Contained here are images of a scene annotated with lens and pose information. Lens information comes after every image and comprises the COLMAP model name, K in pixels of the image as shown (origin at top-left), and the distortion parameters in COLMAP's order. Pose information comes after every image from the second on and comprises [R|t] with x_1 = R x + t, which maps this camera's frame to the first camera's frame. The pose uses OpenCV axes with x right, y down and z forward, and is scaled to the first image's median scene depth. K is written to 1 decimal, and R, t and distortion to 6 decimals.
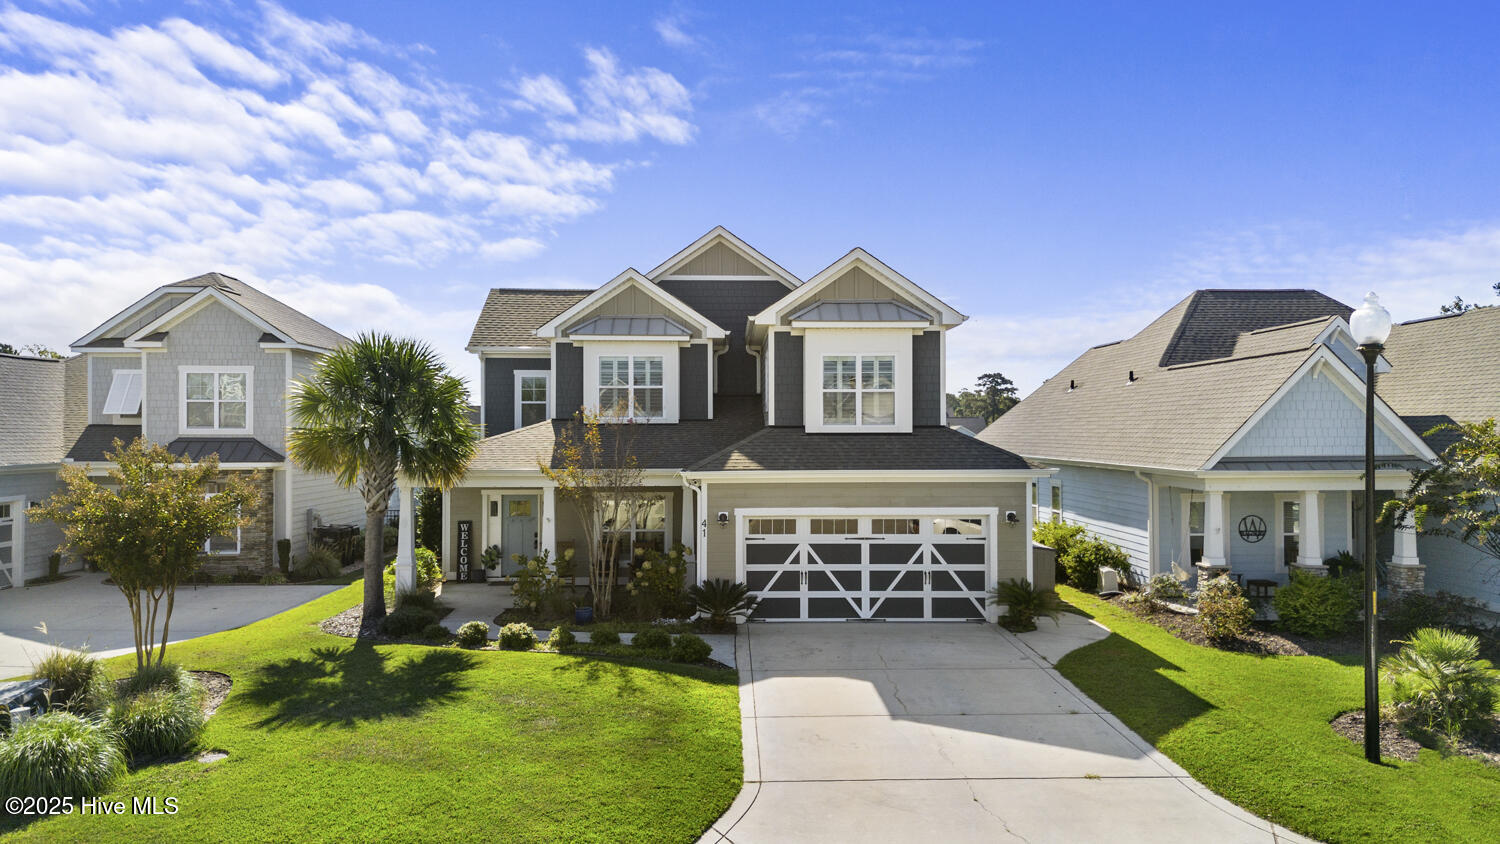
lens RADIAL K [[1095.4, 0, 750.0], [0, 1095.4, 422.0], [0, 0, 1]] dist [0.024529, -0.004780]
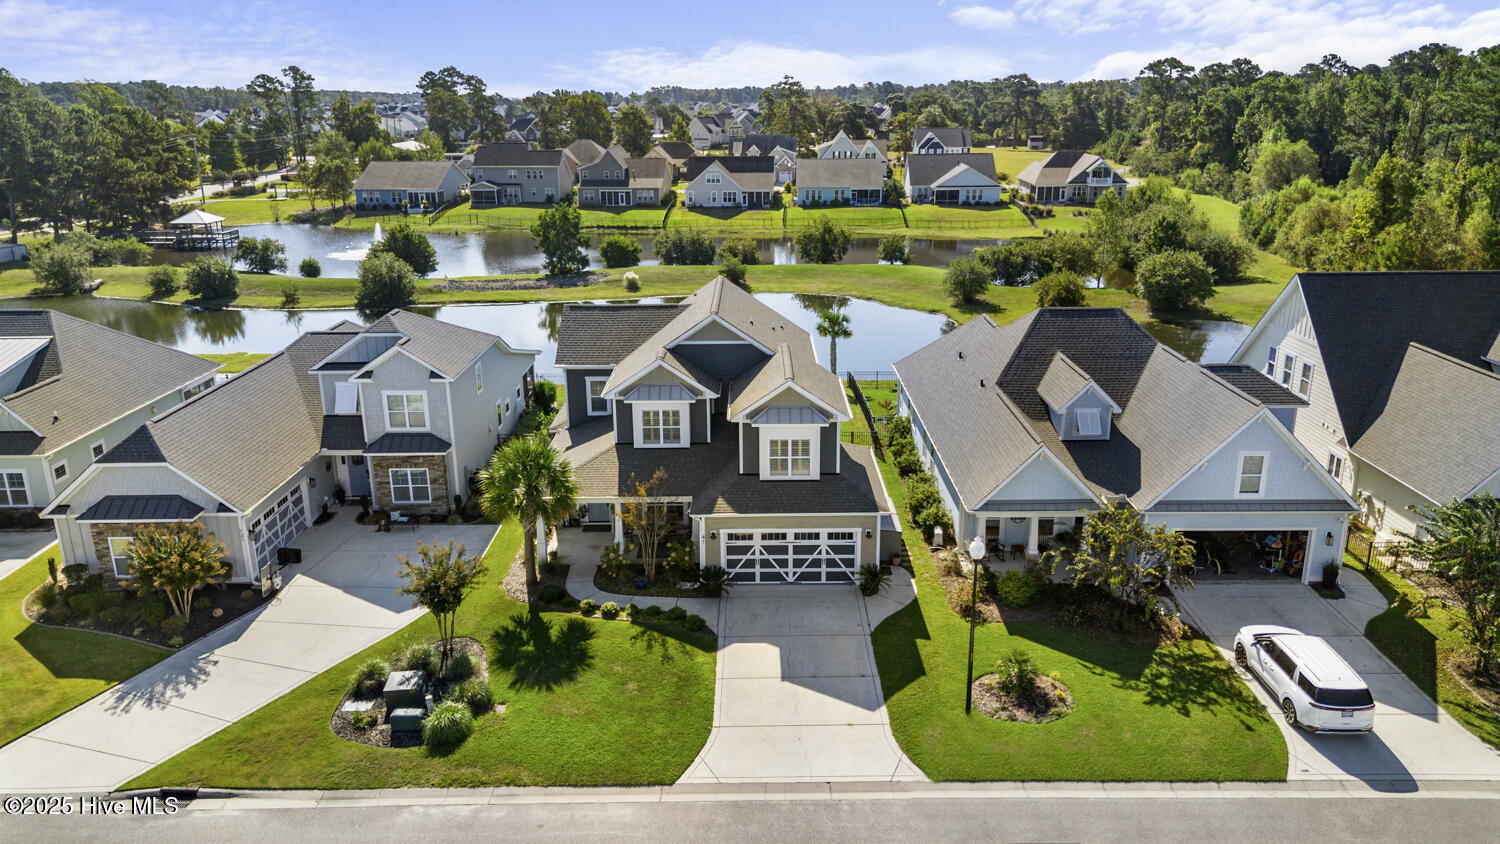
lens RADIAL K [[1095.4, 0, 750.0], [0, 1095.4, 422.0], [0, 0, 1]] dist [0.024529, -0.004780]
pose [[0.999627, 0.000924, -0.027312, 0.087014], [0.007351, 0.953503, 0.301293, -0.646527], [0.026321, -0.301381, 0.953140, -0.706581]]
